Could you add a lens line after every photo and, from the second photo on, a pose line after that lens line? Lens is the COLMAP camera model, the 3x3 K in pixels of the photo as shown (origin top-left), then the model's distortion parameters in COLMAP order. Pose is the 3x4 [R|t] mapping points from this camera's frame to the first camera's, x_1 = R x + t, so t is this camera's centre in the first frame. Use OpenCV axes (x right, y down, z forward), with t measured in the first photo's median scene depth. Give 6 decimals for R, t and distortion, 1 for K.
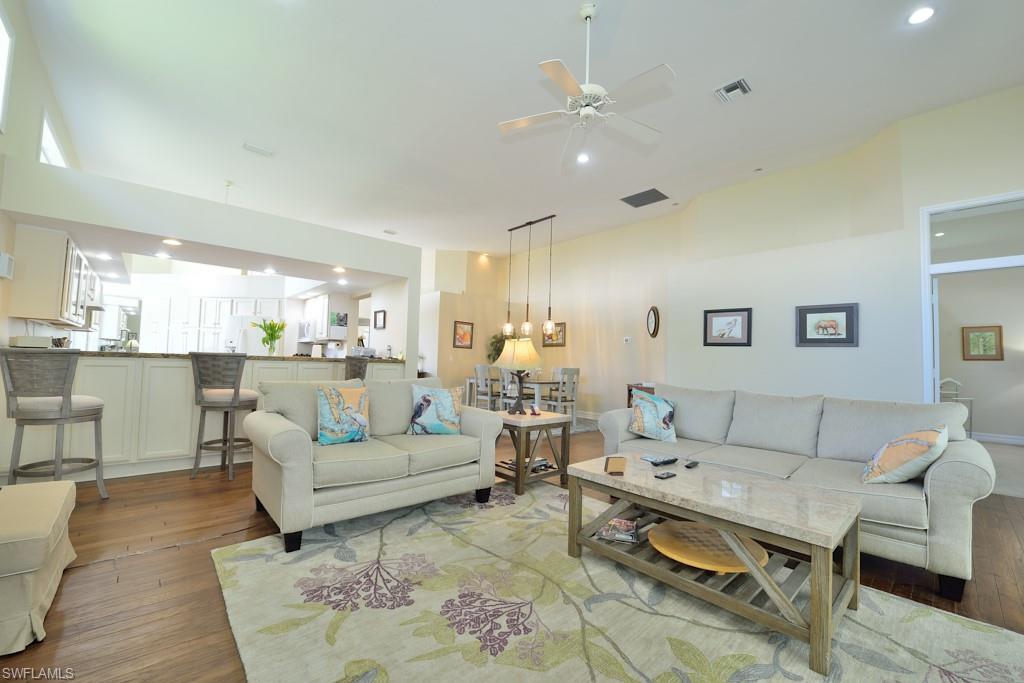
lens RADIAL K [[404.0, 0, 514.6], [0, 404.0, 340.2], [0, 0, 1]] dist [-0.019991, -0.000885]
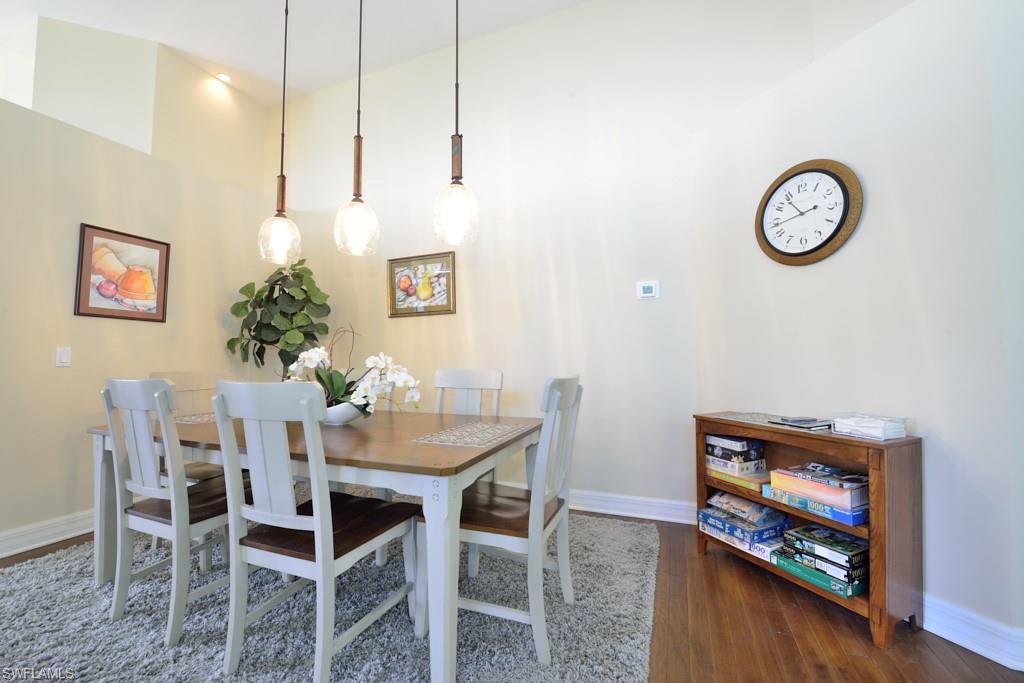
lens RADIAL K [[404.0, 0, 514.2], [0, 404.0, 344.4], [0, 0, 1]] dist [-0.019991, -0.000885]
pose [[0.898716, -0.018033, 0.438160, 0.006923], [0.005630, 0.999546, 0.029591, 0.032404], [-0.438495, -0.024127, 0.898410, 0.603449]]
